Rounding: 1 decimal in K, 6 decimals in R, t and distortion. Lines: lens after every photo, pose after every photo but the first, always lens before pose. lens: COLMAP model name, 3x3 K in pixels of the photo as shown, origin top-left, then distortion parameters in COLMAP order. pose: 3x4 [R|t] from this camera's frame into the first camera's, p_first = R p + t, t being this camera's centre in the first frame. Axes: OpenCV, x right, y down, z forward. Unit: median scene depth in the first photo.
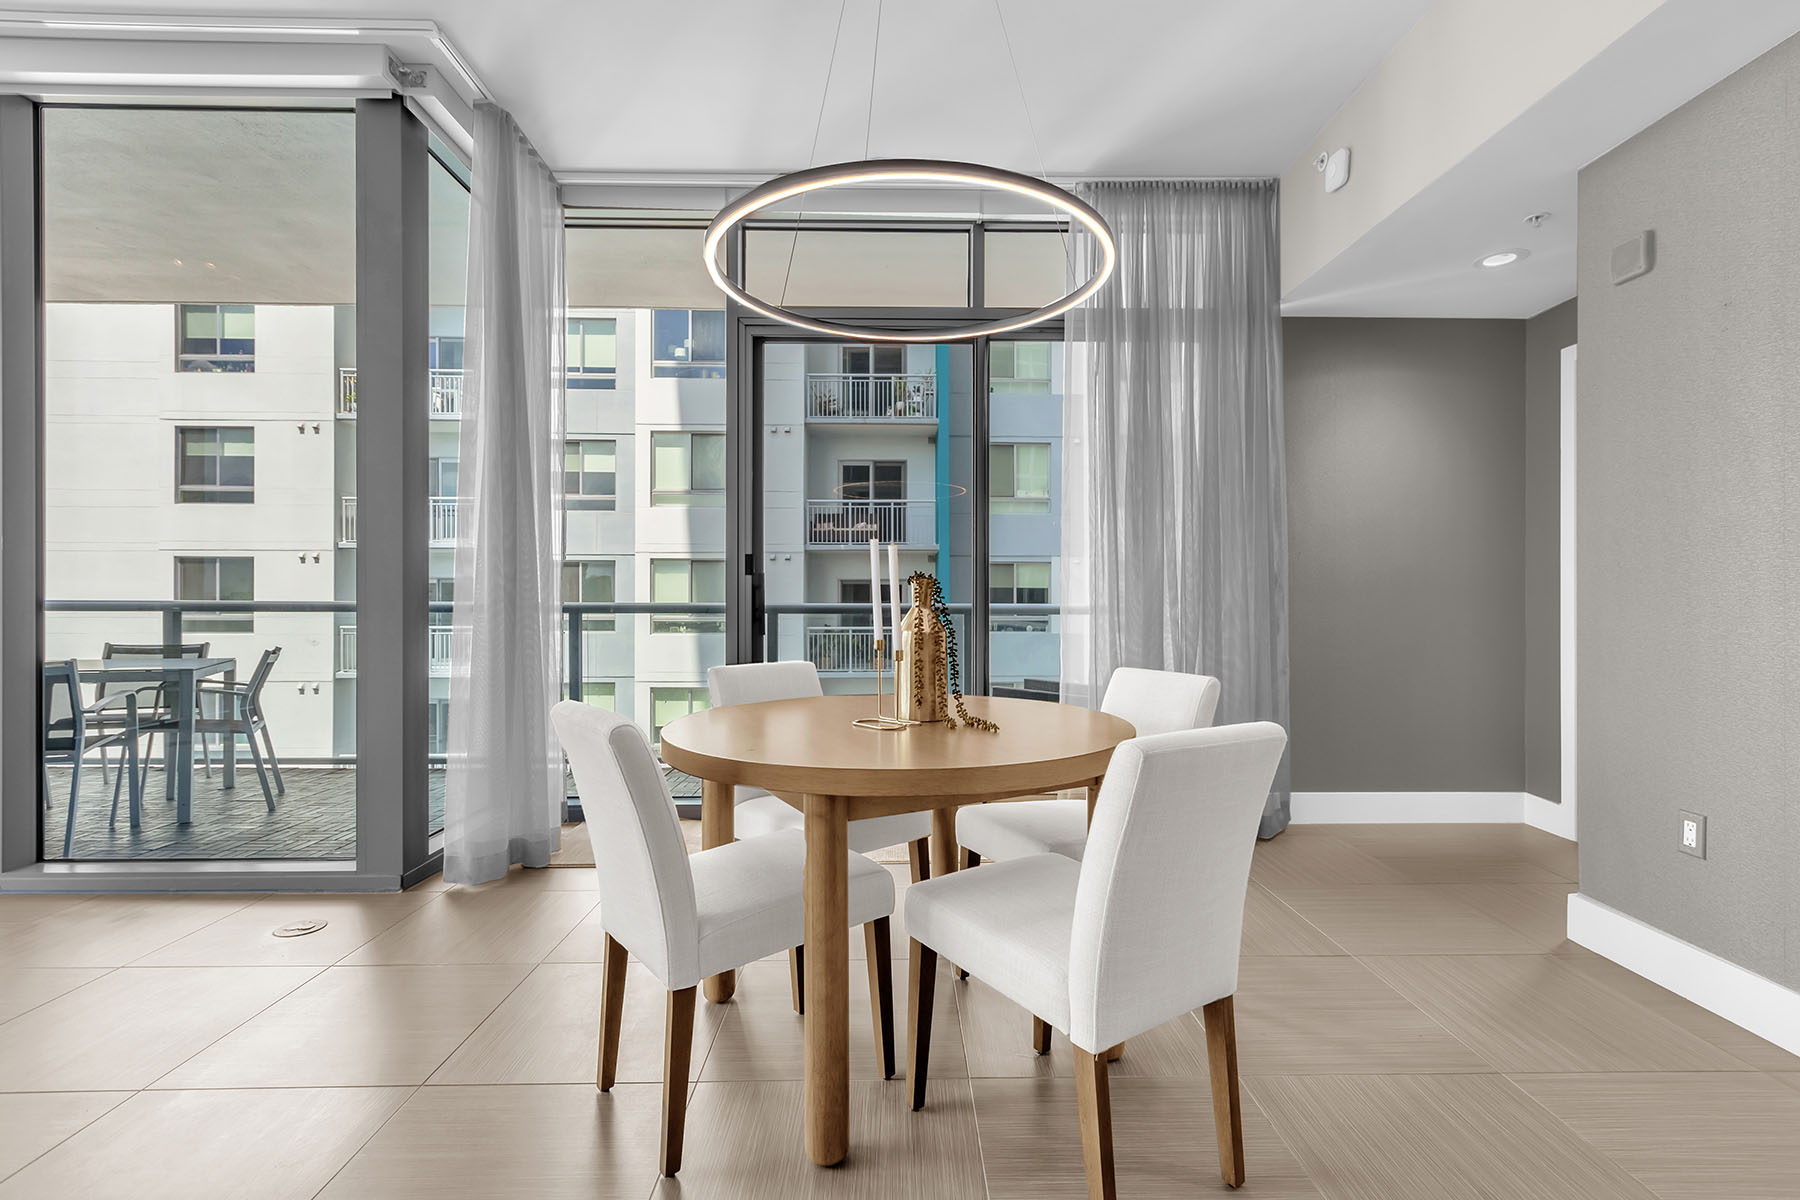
lens RADIAL K [[817.0, 0, 921.6], [0, 817.0, 592.7], [0, 0, 1]] dist [-0.000508, 0.000299]
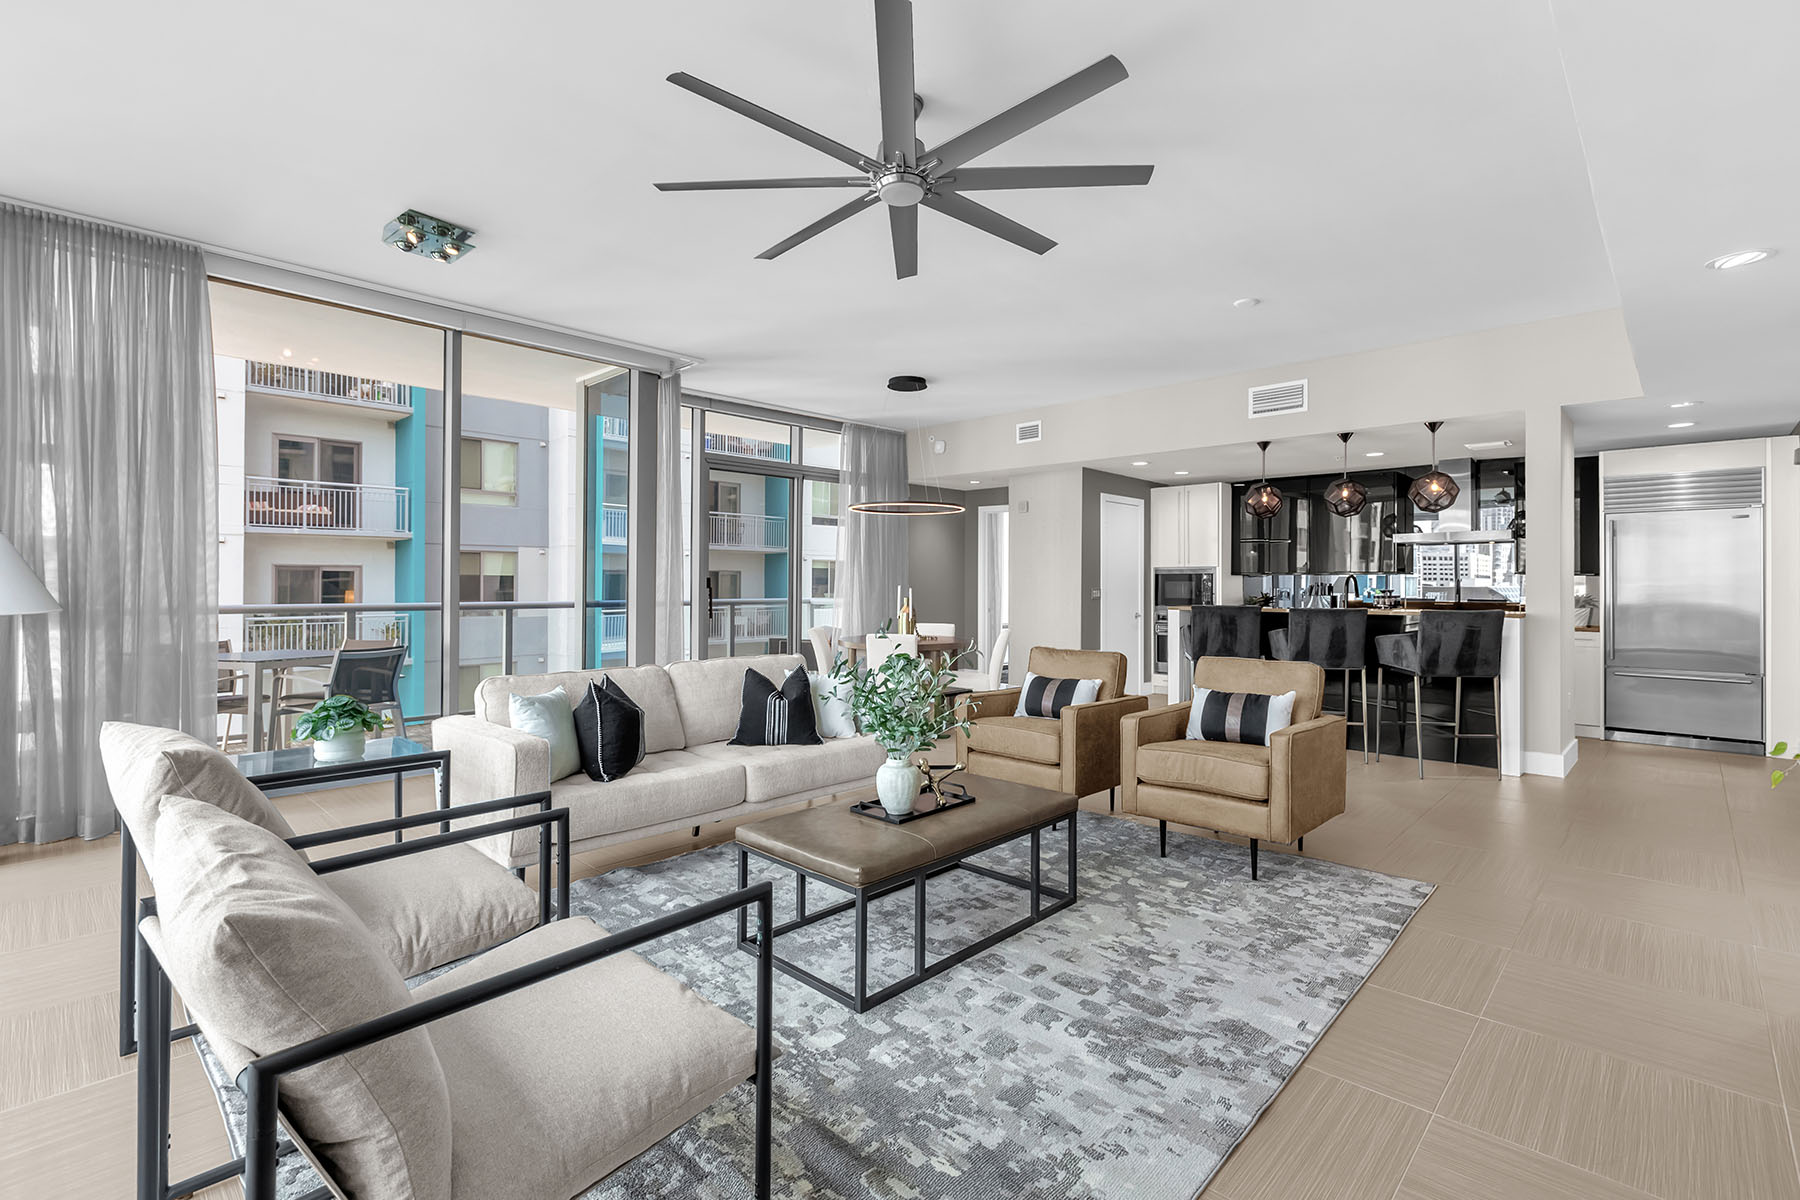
lens RADIAL K [[817.0, 0, 921.6], [0, 817.0, 592.7], [0, 0, 1]] dist [-0.000508, 0.000299]
pose [[0.698164, -0.007713, 0.715896, -0.268524], [-0.010180, 0.999734, 0.020699, -0.012228], [-0.715866, -0.021739, 0.697900, -0.161377]]
